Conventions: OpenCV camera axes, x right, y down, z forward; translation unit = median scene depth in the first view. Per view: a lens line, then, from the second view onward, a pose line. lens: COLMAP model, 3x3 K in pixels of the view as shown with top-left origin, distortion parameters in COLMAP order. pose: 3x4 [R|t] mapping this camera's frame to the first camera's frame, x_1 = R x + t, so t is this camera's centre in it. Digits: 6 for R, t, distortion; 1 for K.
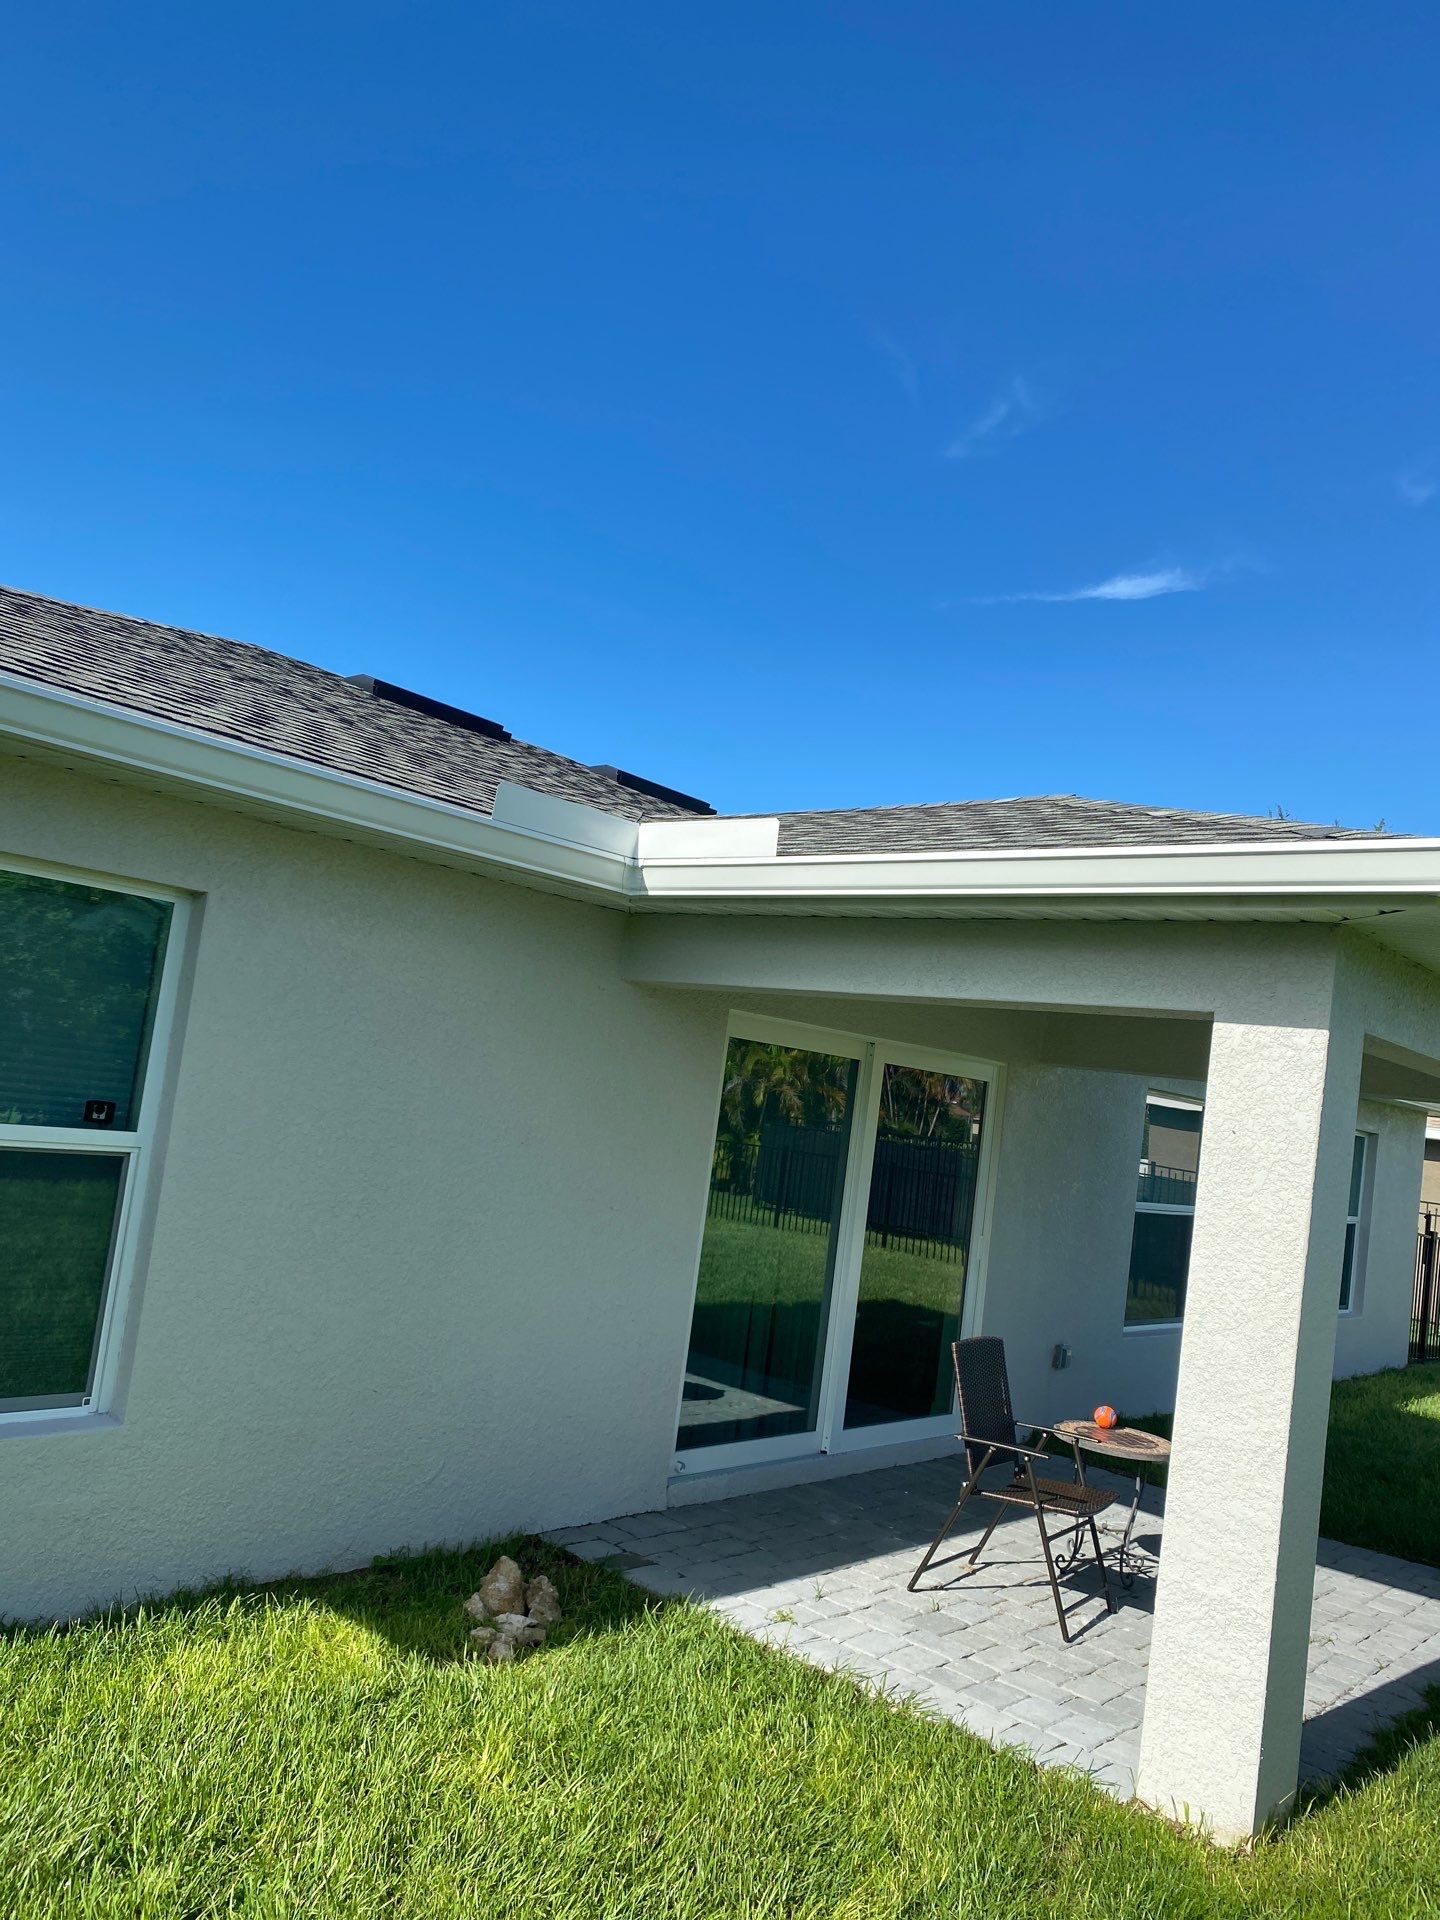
lens RADIAL K [[1460.6, 0, 716.9], [0, 1460.6, 944.7], [0, 0, 1]] dist [0.031982, -0.035354]
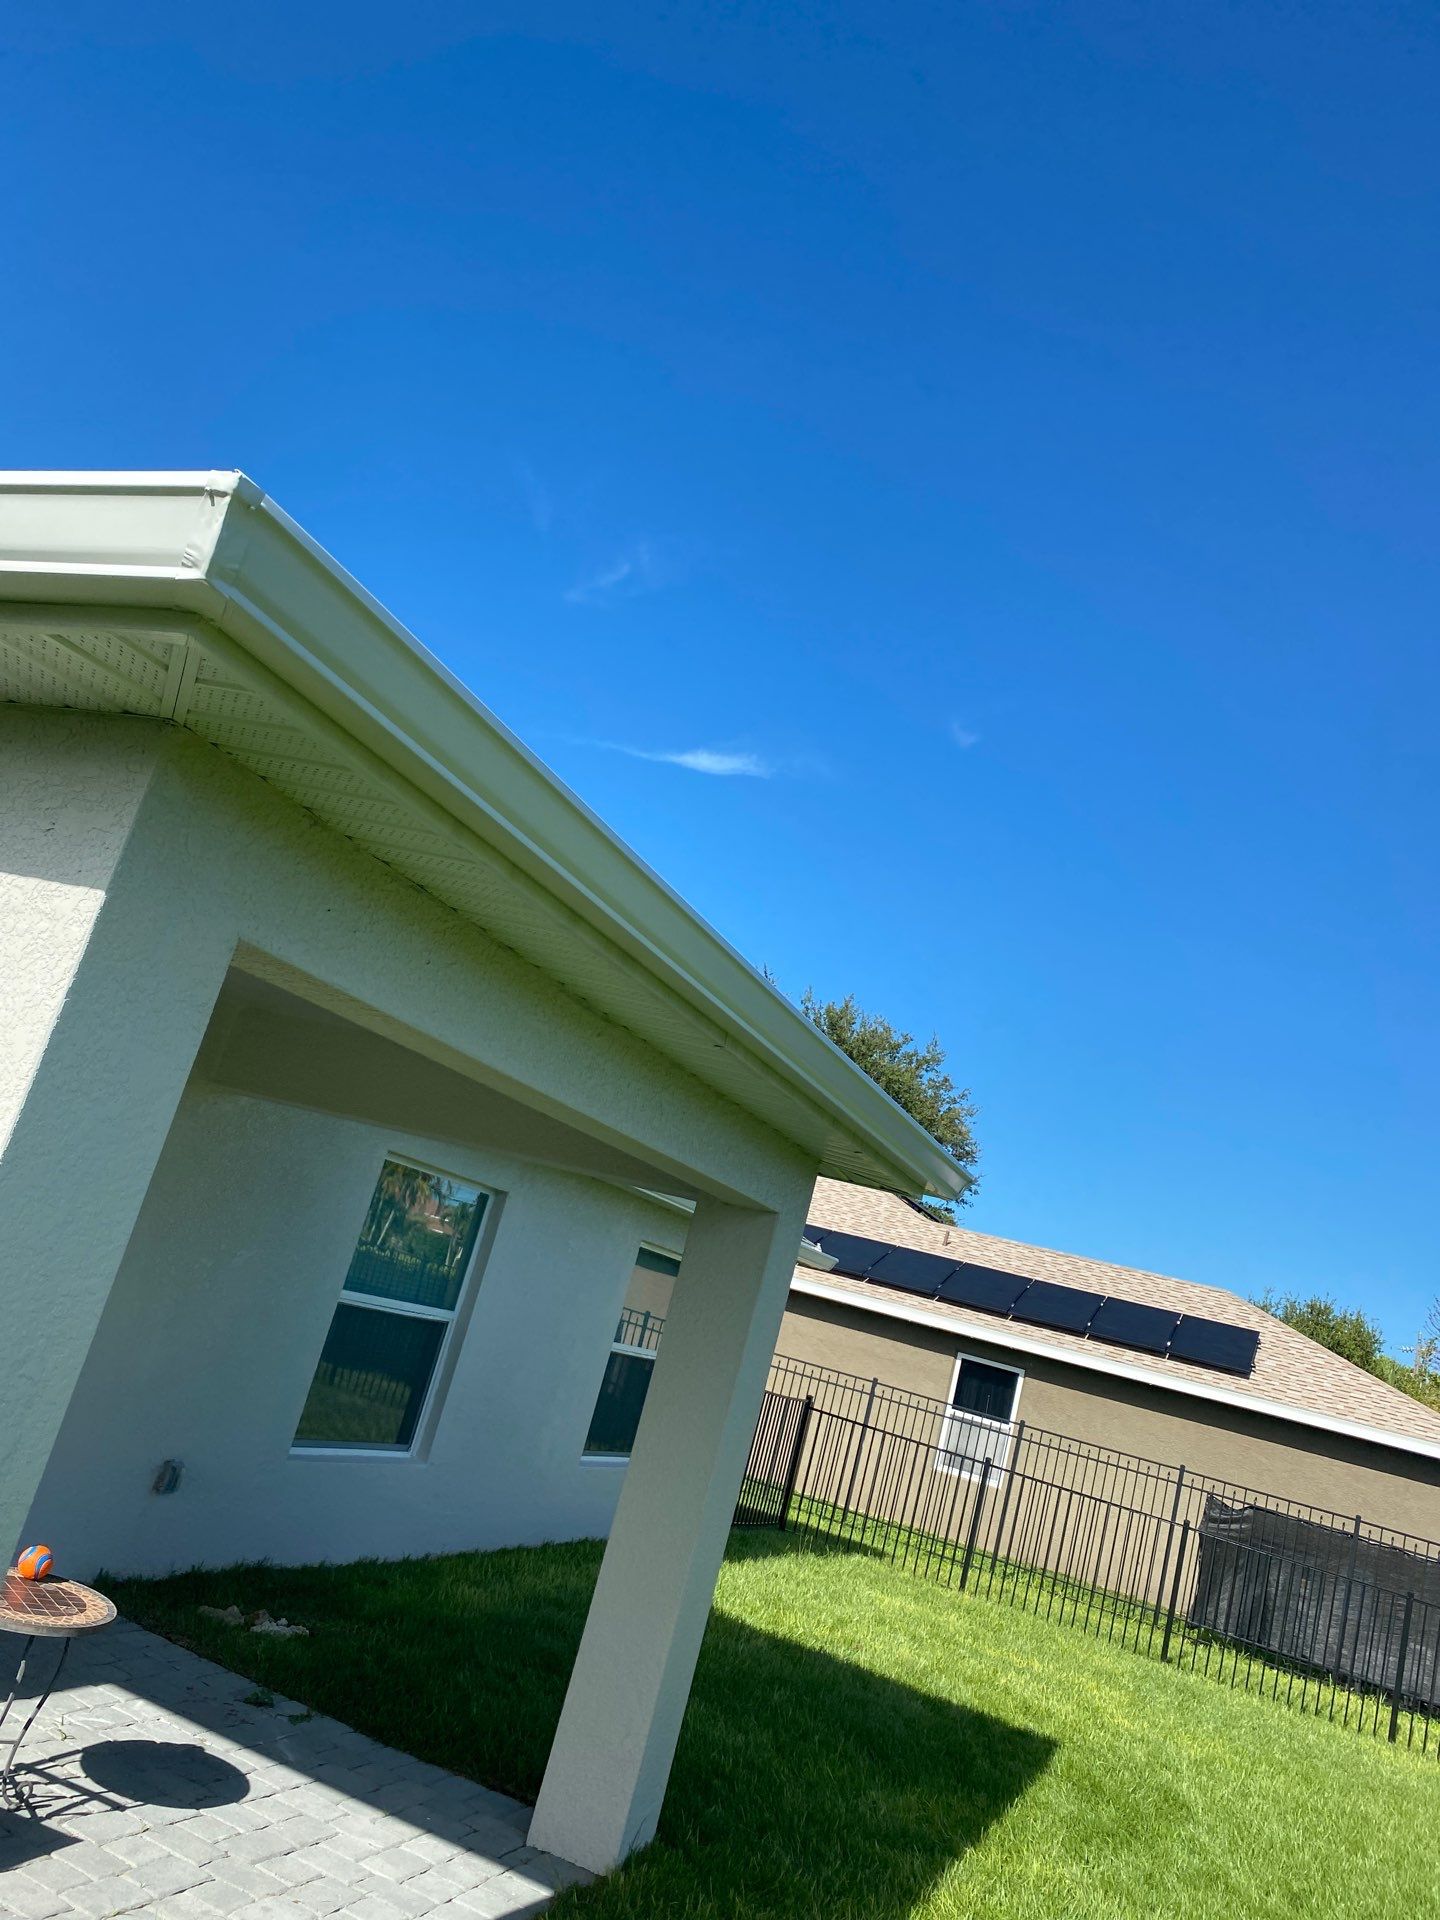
lens RADIAL K [[1460.6, 0, 682.0], [0, 1460.6, 965.6], [0, 0, 1]] dist [0.031982, -0.035354]
pose [[0.943384, 0.188216, 0.273133, 0.208849], [-0.169363, 0.981320, -0.091257, 0.043704], [-0.285206, 0.039831, 0.957638, 0.176349]]
